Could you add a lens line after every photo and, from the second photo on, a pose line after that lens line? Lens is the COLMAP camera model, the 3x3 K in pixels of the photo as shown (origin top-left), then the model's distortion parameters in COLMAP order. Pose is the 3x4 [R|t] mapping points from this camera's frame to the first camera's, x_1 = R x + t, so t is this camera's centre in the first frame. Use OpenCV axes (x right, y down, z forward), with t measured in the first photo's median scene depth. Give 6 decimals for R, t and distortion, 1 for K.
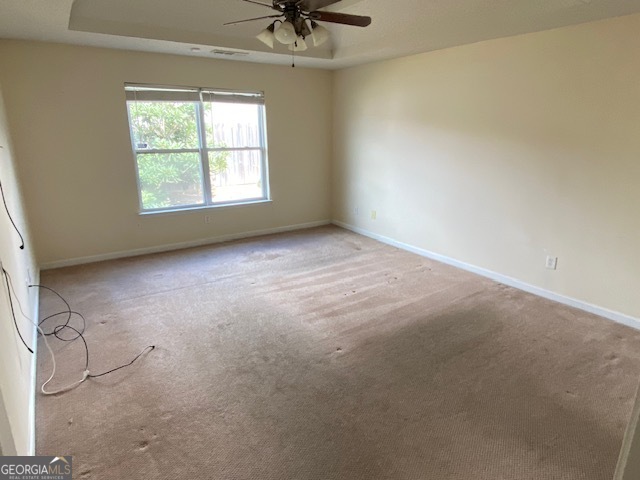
lens RADIAL K [[395.0, 0, 326.1], [0, 395.0, 239.1], [0, 0, 1]] dist [0.081465, -0.092026]
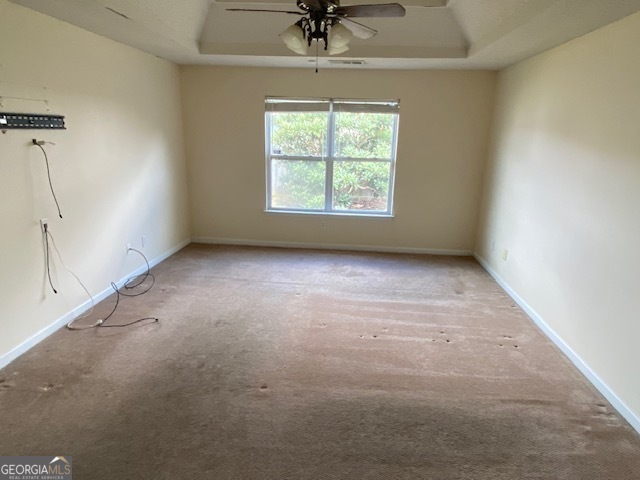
lens RADIAL K [[395.0, 0, 326.1], [0, 395.0, 239.1], [0, 0, 1]] dist [0.081465, -0.092026]
pose [[0.777592, 0.183585, -0.601371, 0.376993], [-0.199284, 0.979075, 0.041209, -0.066341], [0.596353, 0.087800, 0.797907, 0.216103]]
